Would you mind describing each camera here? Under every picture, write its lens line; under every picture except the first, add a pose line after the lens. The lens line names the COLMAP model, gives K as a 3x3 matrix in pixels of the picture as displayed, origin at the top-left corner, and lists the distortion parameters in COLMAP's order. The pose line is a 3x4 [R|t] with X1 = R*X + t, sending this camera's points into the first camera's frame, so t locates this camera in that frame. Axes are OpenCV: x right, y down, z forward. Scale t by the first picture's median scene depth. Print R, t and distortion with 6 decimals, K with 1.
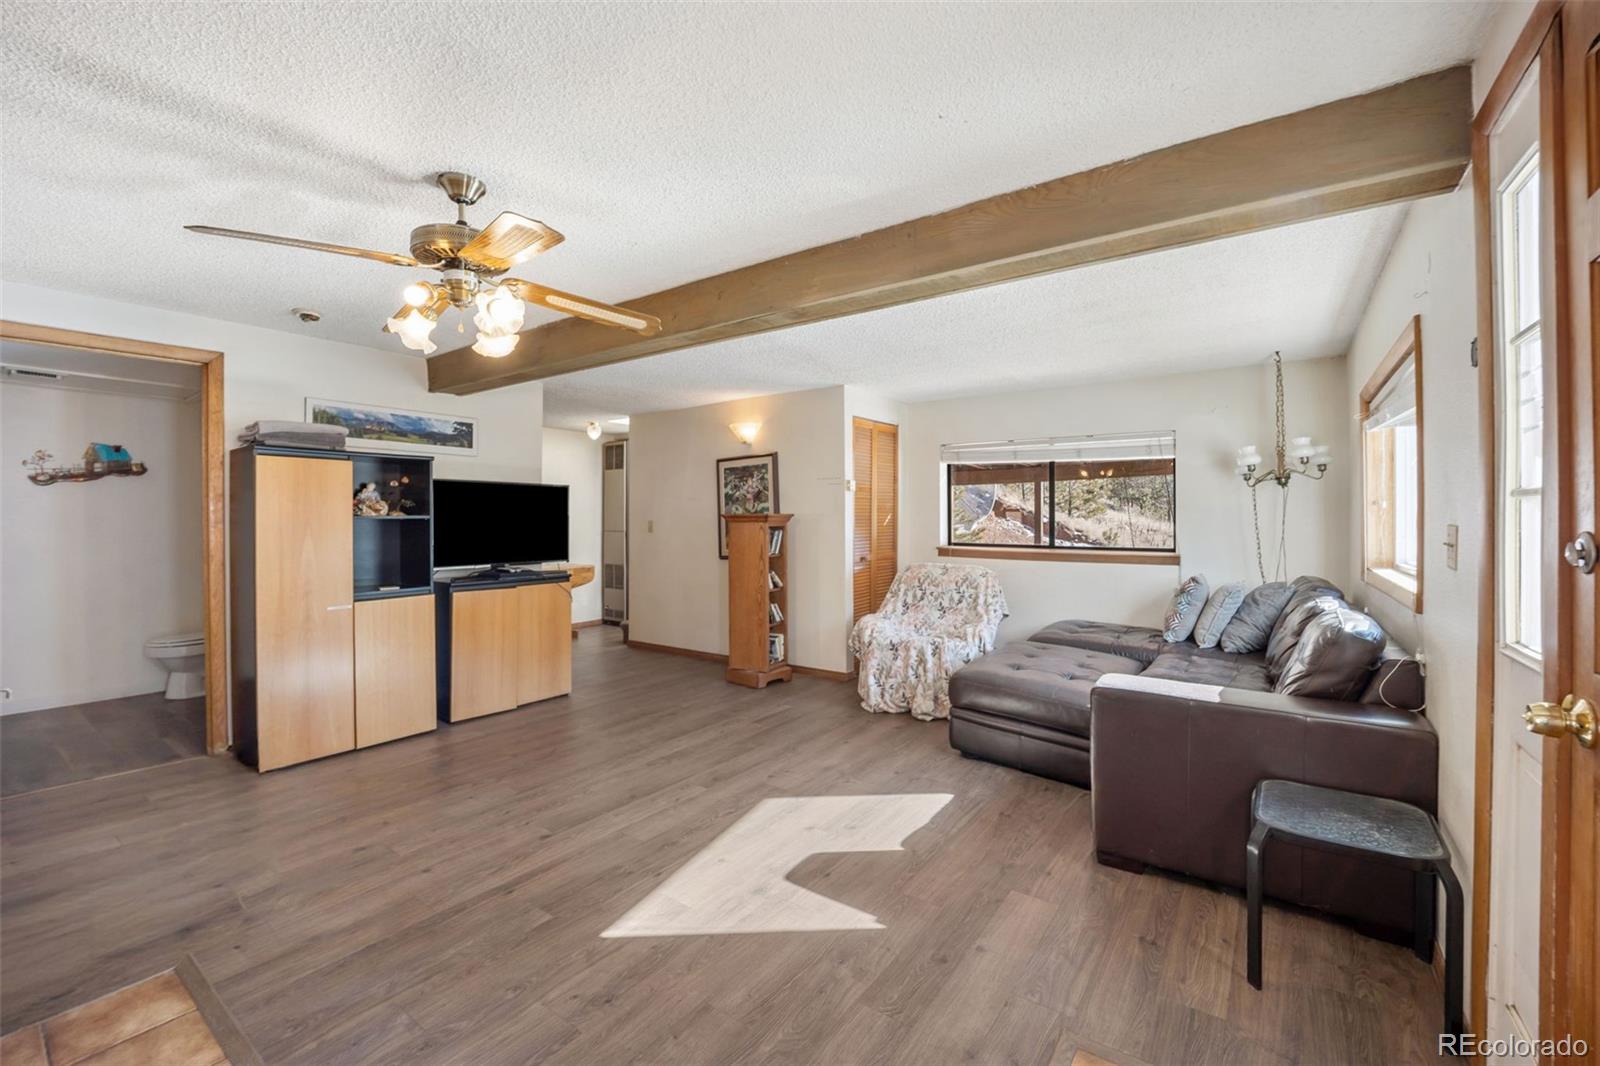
lens RADIAL K [[668.4, 0, 794.7], [0, 668.4, 520.3], [0, 0, 1]] dist [-0.002868, -0.000154]
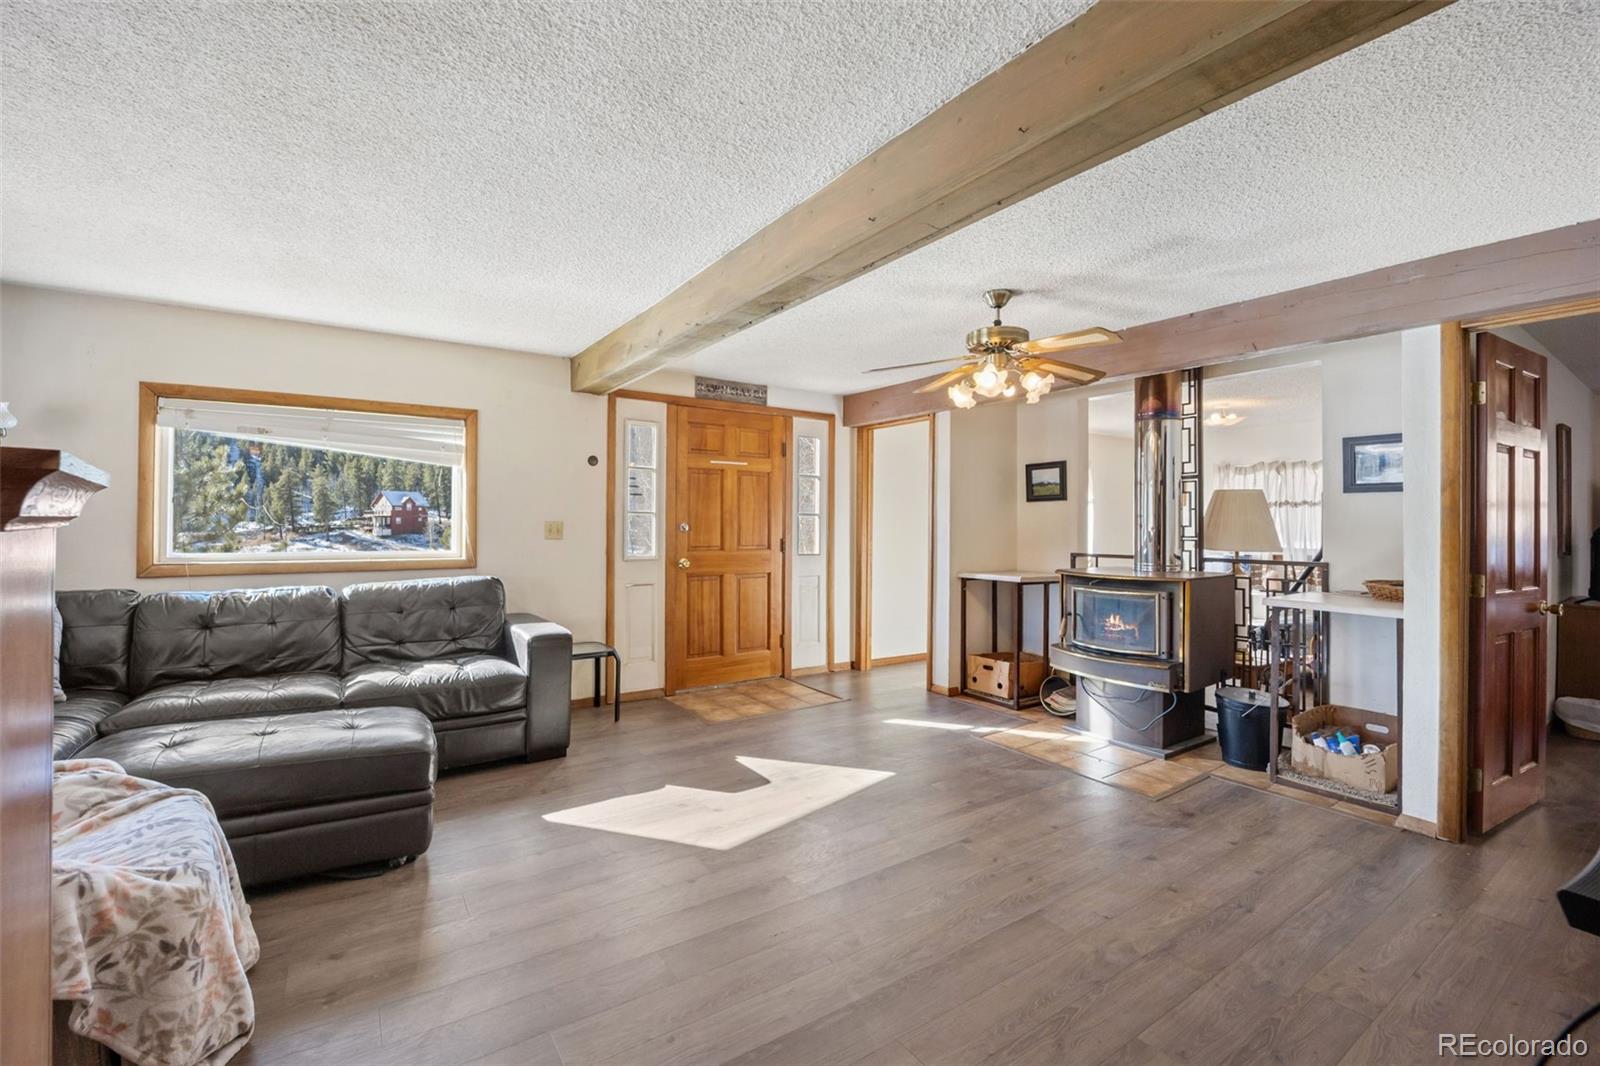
lens RADIAL K [[668.4, 0, 800.7], [0, 668.4, 520.5], [0, 0, 1]] dist [-0.002868, -0.000154]
pose [[-0.941763, -0.001925, 0.336271, -0.485307], [-0.000619, 0.999992, 0.003991, -0.007722], [-0.336276, 0.003550, -0.941757, 2.062476]]
